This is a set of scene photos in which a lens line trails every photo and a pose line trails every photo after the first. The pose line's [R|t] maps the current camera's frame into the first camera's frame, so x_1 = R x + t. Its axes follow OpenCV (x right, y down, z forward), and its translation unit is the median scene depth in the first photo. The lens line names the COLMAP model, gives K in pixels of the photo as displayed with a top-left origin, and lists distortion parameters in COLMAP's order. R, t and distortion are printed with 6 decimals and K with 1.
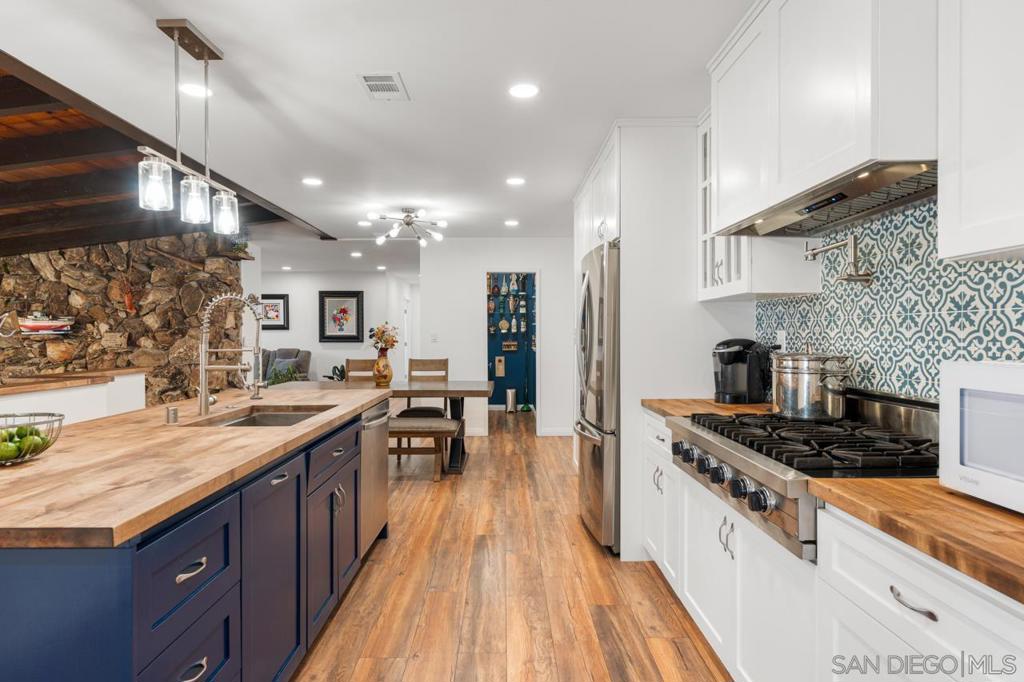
lens RADIAL K [[589.6, 0, 511.1], [0, 589.6, 340.0], [0, 0, 1]] dist [-0.000006, -0.000011]
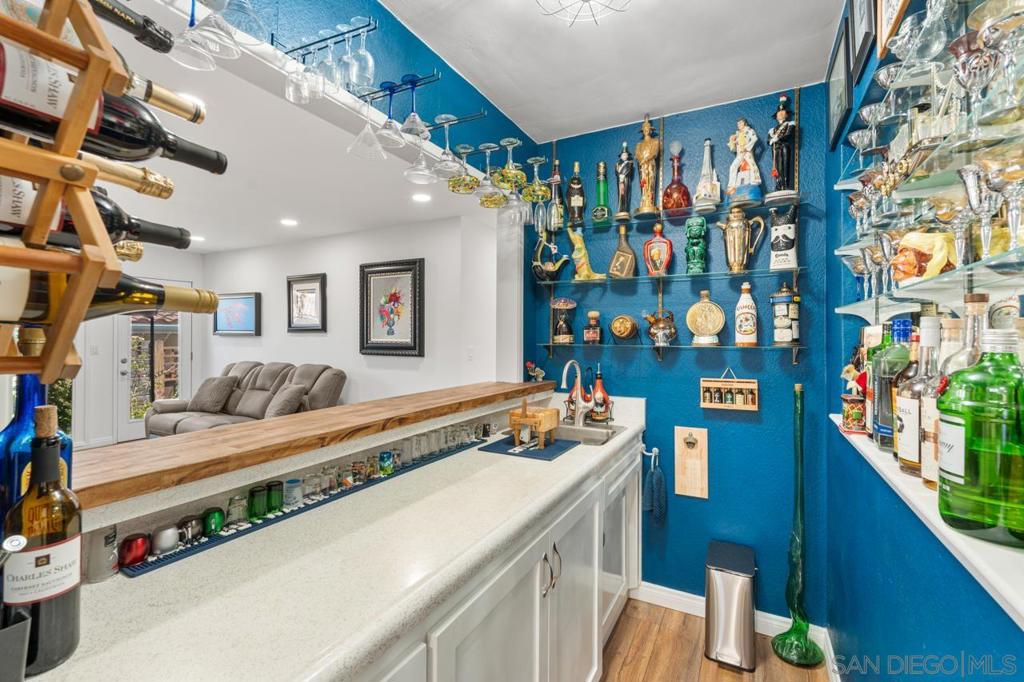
lens RADIAL K [[450.7, 0, 512.2], [0, 450.7, 334.2], [0, 0, 1]] dist [-0.004631, -0.001076]
pose [[0.869990, 0.001905, -0.493066, 0.013739], [-0.004554, 0.999981, -0.004171, -0.016472], [0.493049, 0.005875, 0.869982, 0.765408]]
